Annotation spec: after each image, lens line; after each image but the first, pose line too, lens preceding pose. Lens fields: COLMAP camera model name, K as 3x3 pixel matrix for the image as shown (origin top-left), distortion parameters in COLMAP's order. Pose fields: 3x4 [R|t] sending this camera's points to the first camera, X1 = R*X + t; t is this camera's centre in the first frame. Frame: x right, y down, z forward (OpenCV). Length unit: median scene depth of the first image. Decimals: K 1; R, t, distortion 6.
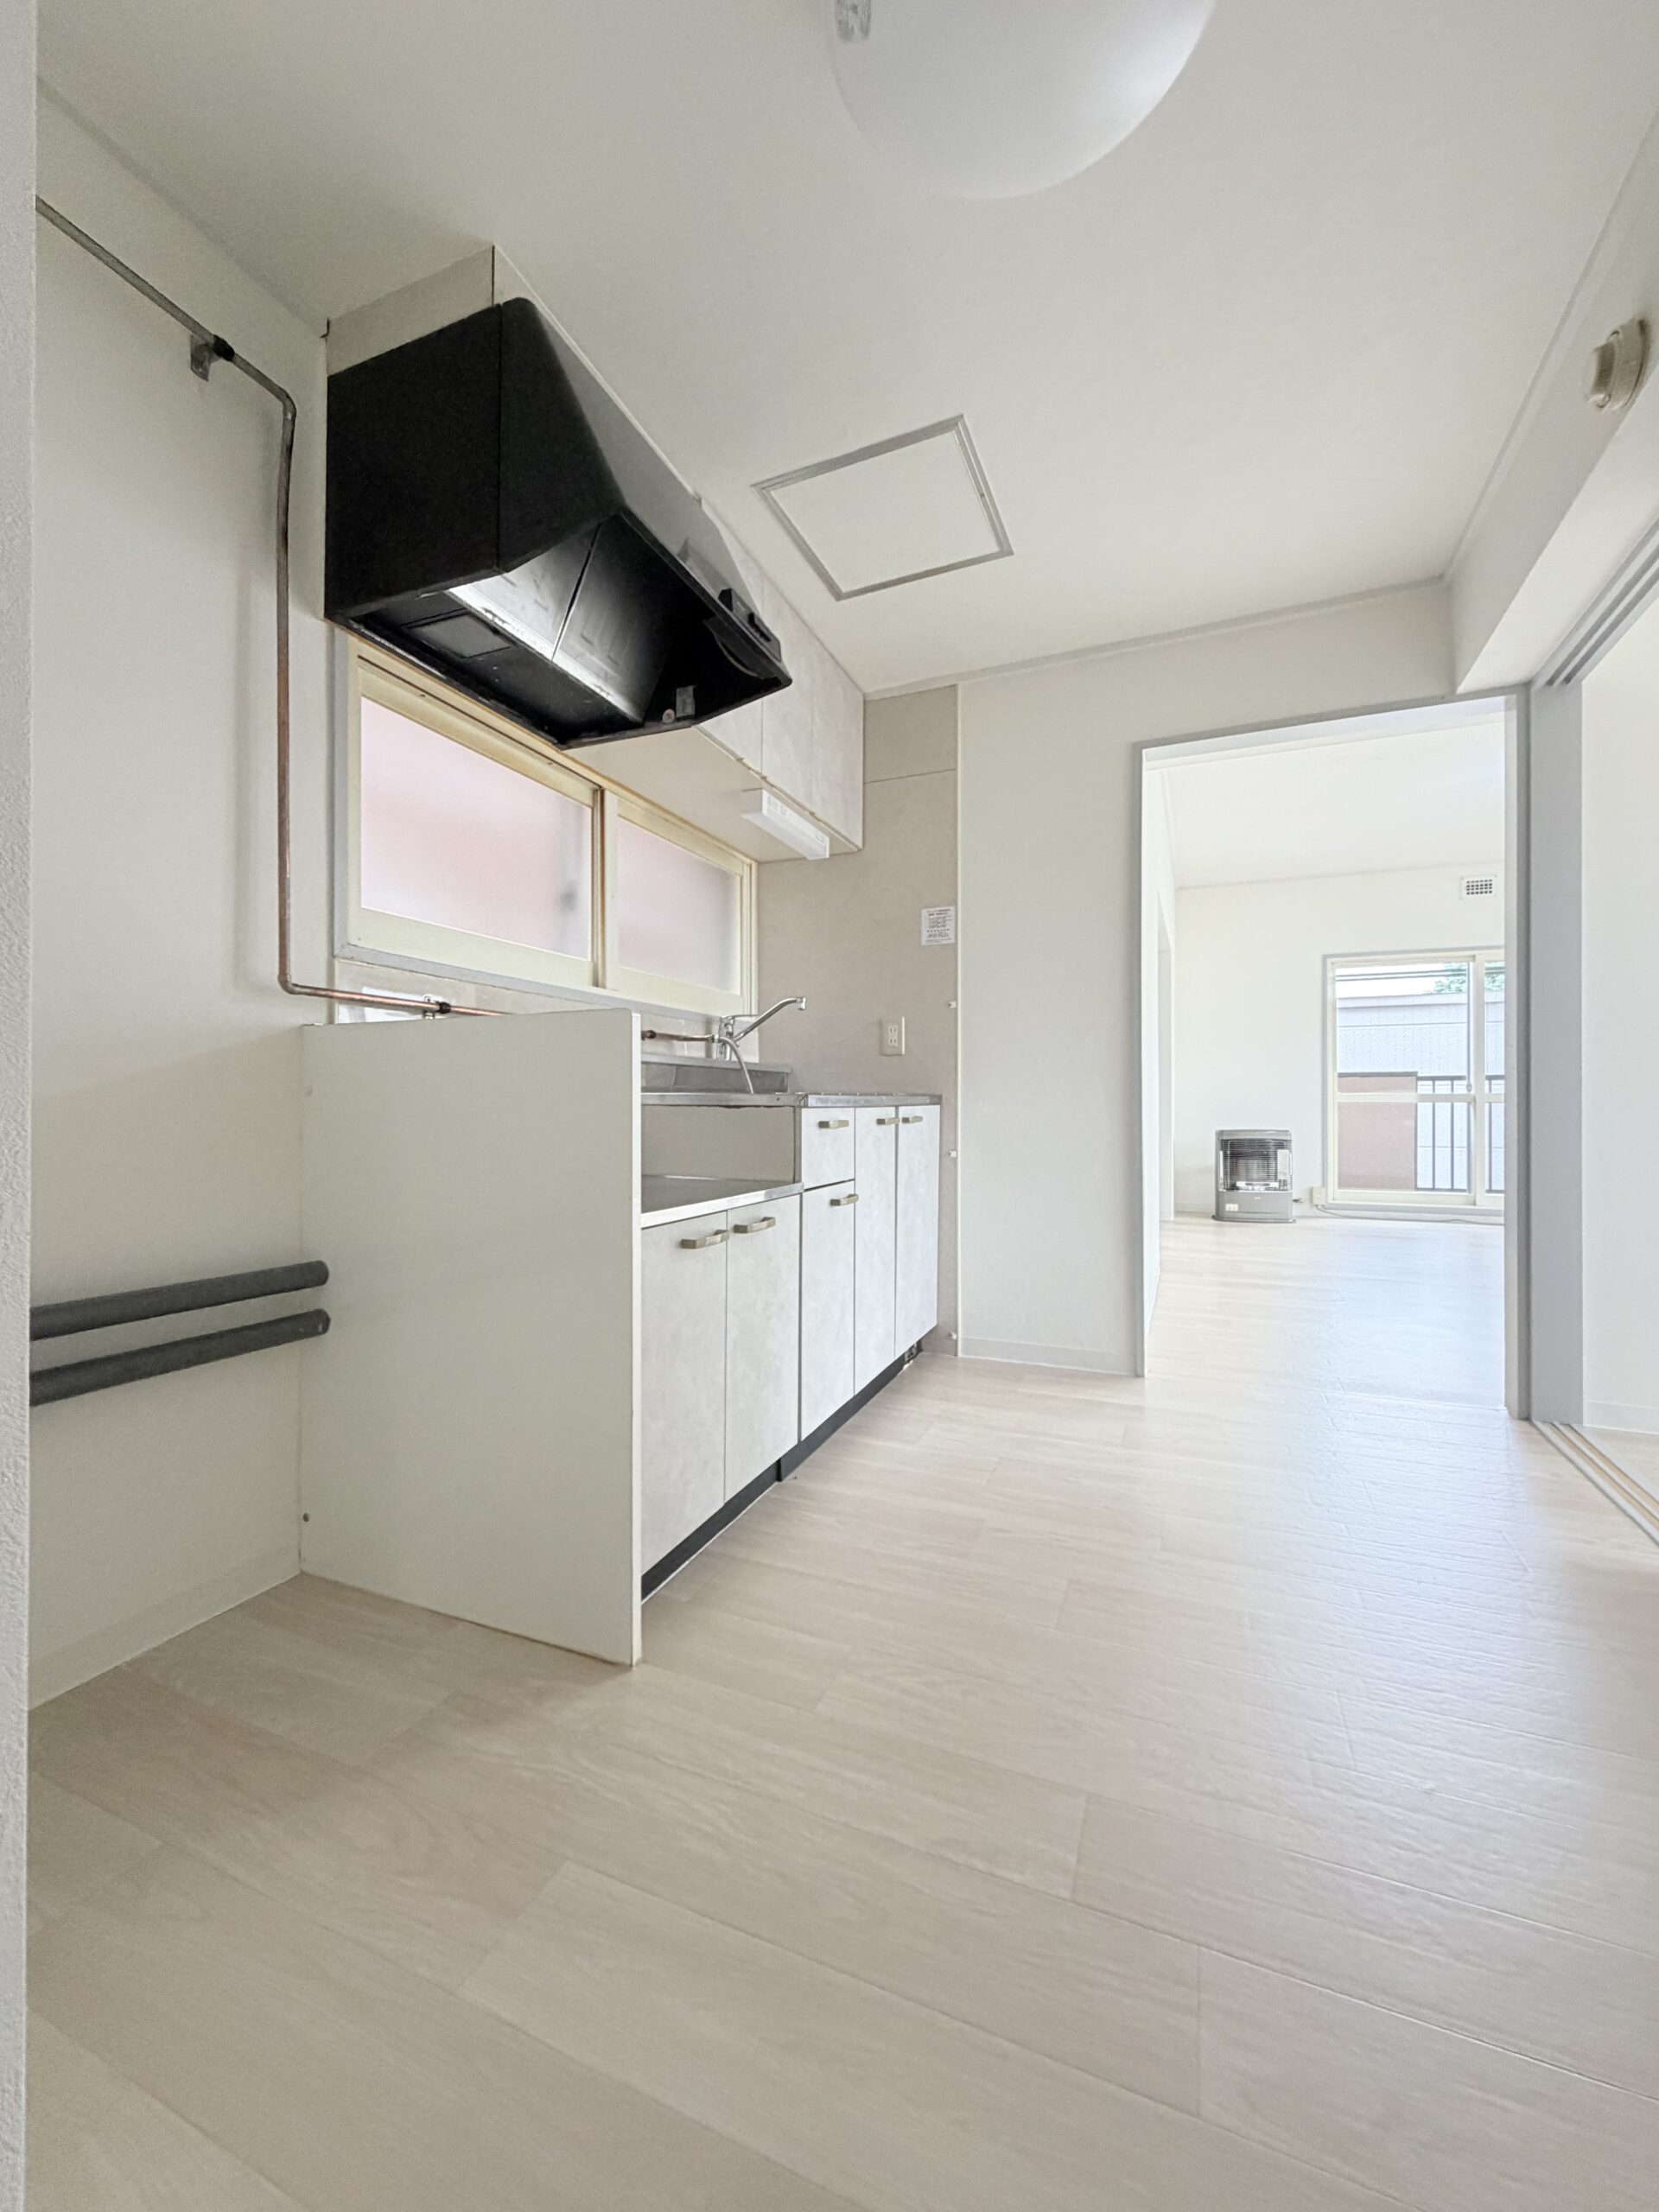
lens RADIAL K [[885.7, 0, 826.9], [0, 885.7, 1106.6], [0, 0, 1]] dist [0.001114, -0.000479]
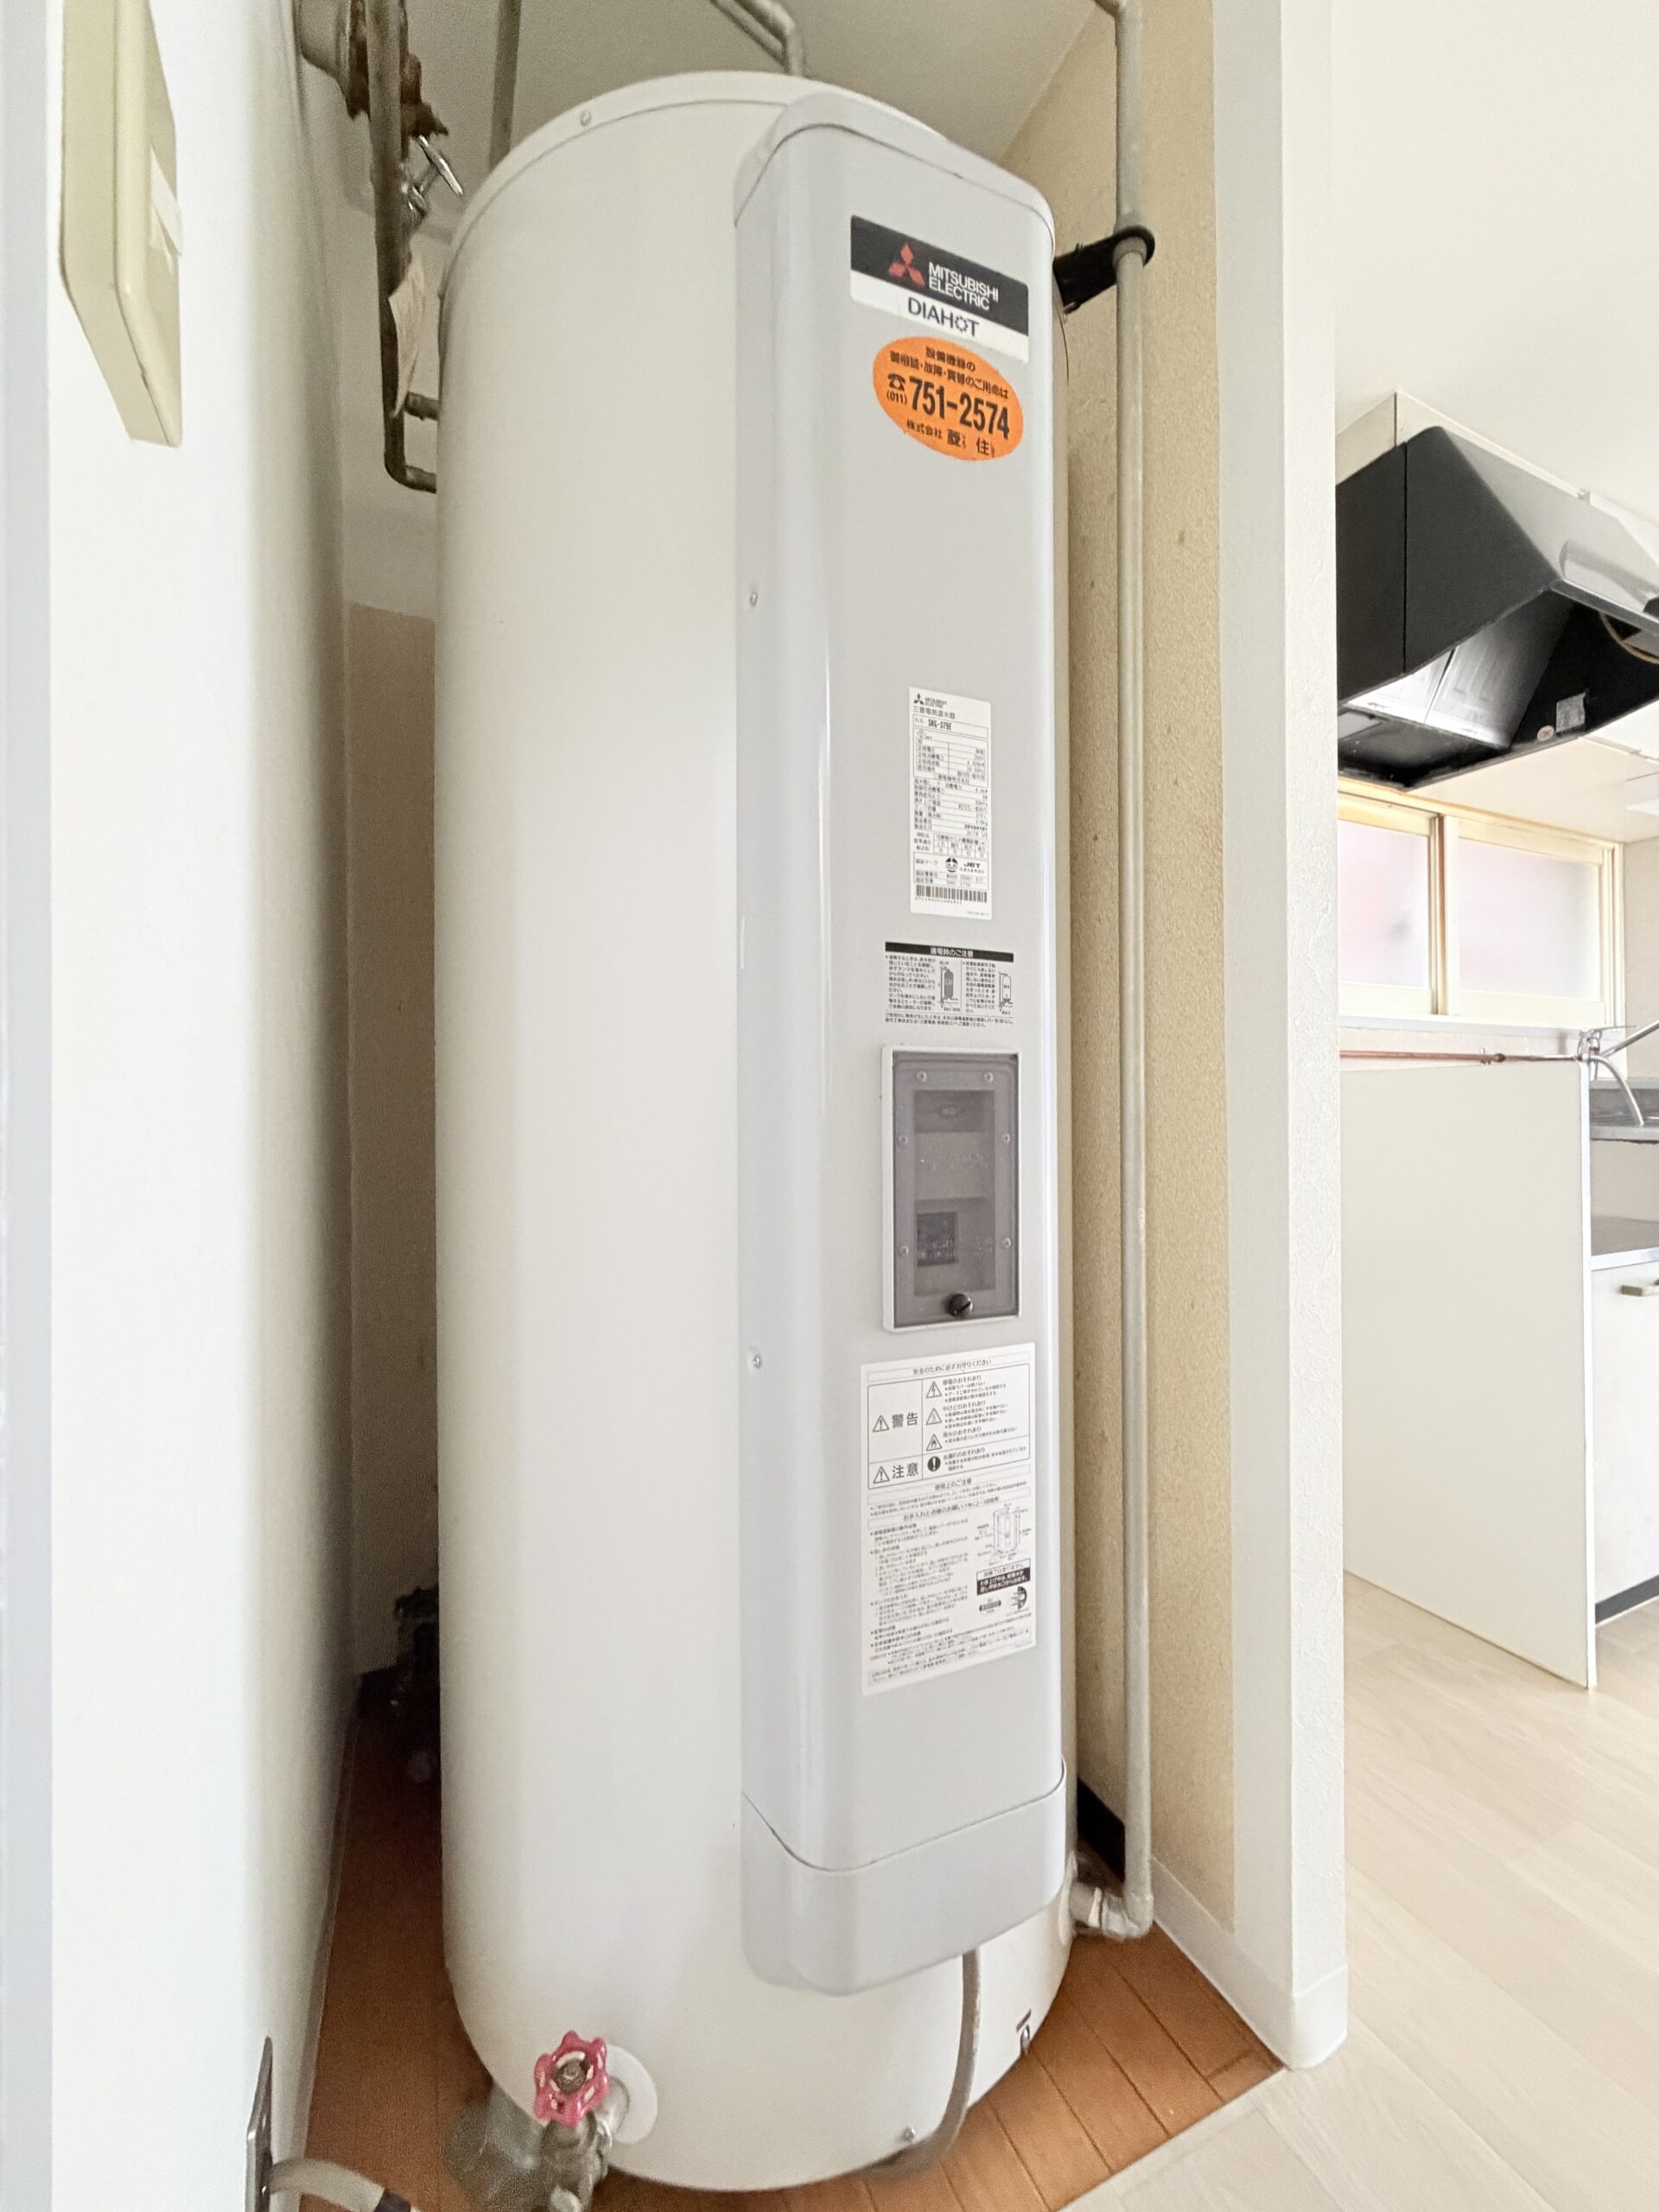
lens RADIAL K [[885.7, 0, 825.5], [0, 885.7, 1108.0], [0, 0, 1]] dist [0.001114, -0.000479]
pose [[0.737591, -0.007117, -0.675211, -0.108331], [0.007873, 0.999967, -0.001940, -0.037841], [0.675202, -0.003885, 0.737622, -0.239902]]
